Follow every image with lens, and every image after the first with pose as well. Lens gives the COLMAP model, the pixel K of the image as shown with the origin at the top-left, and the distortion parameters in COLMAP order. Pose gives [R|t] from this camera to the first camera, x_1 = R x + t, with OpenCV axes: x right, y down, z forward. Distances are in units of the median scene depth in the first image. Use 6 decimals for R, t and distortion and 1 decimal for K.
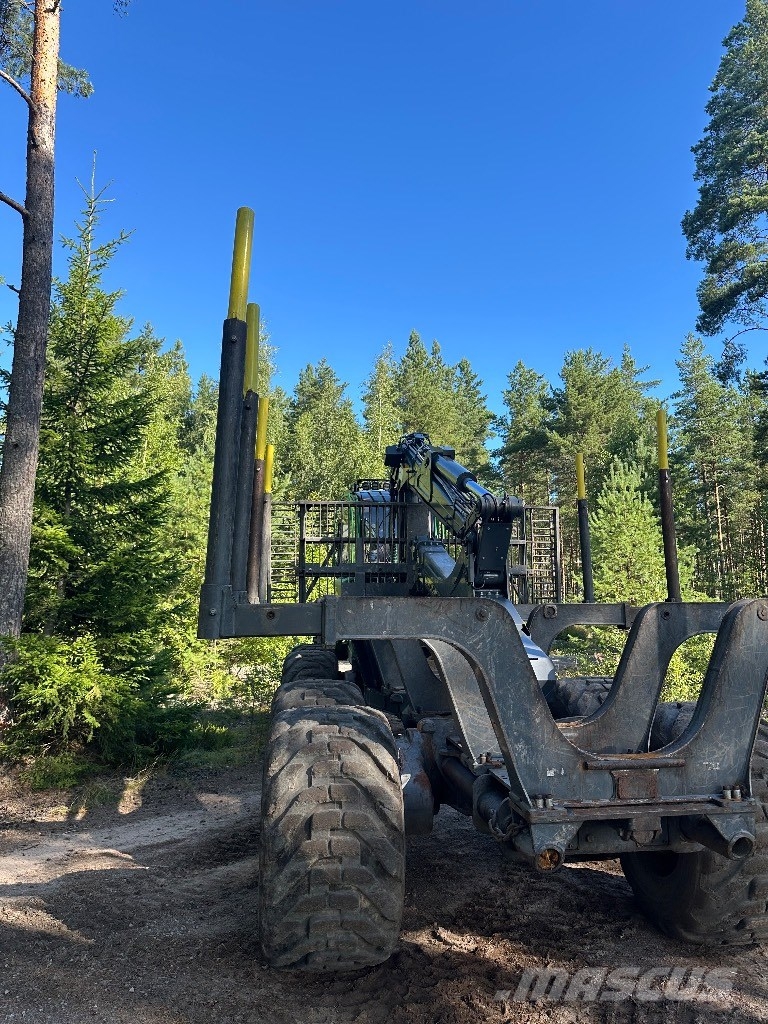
lens RADIAL K [[709.9, 0, 384.4], [0, 709.9, 513.2], [0, 0, 1]] dist [0.052295, -0.044877]
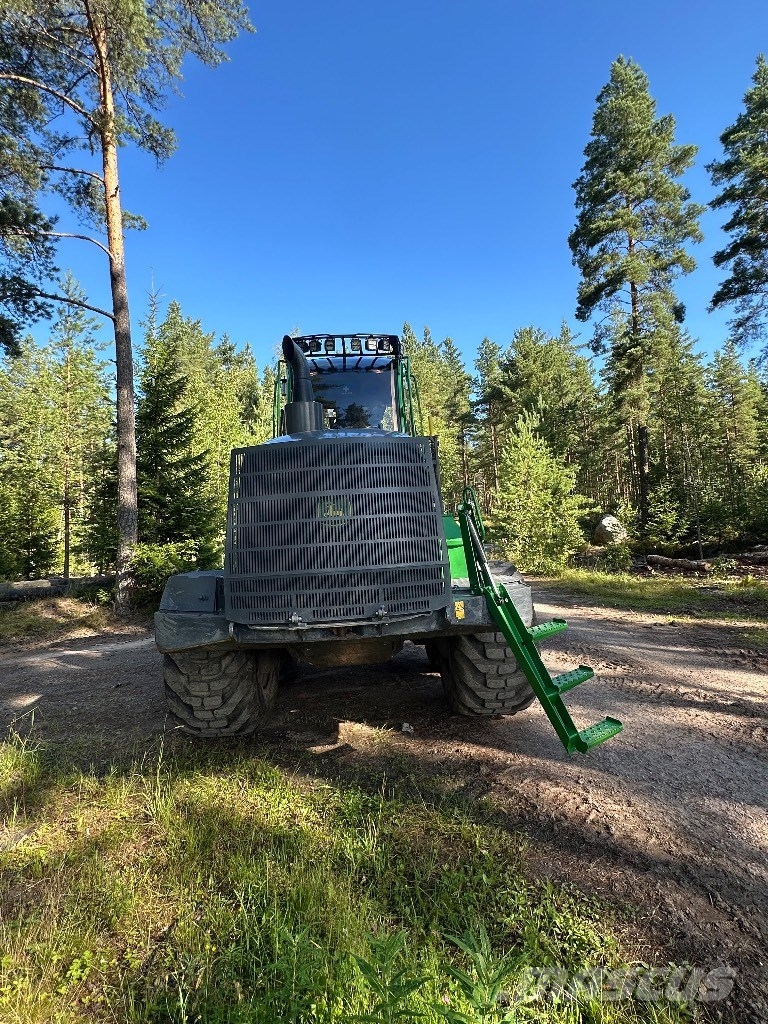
lens RADIAL K [[516.4, 0, 381.6], [0, 516.4, 512.9], [0, 0, 1]] dist [-0.003499, 0.000663]
pose [[0.995085, -0.060380, -0.078482, 0.227066], [0.069442, 0.990535, 0.118395, -0.027498], [0.070590, -0.123263, 0.989860, -0.282750]]
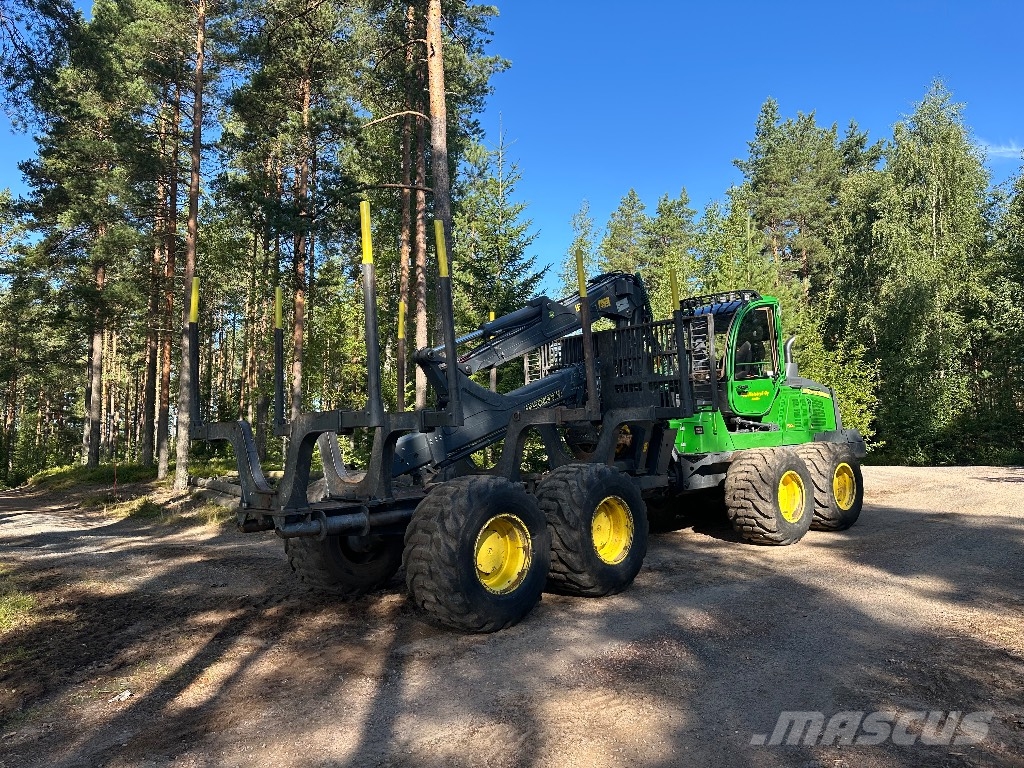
lens RADIAL K [[711.4, 0, 514.6], [0, 711.4, 388.2], [0, 0, 1]] dist [-0.003467, -0.008494]
pose [[0.581209, -0.076628, -0.810138, 0.807960], [0.154729, 0.987801, 0.017574, 0.031990], [0.798909, -0.135566, 0.585975, 0.109035]]
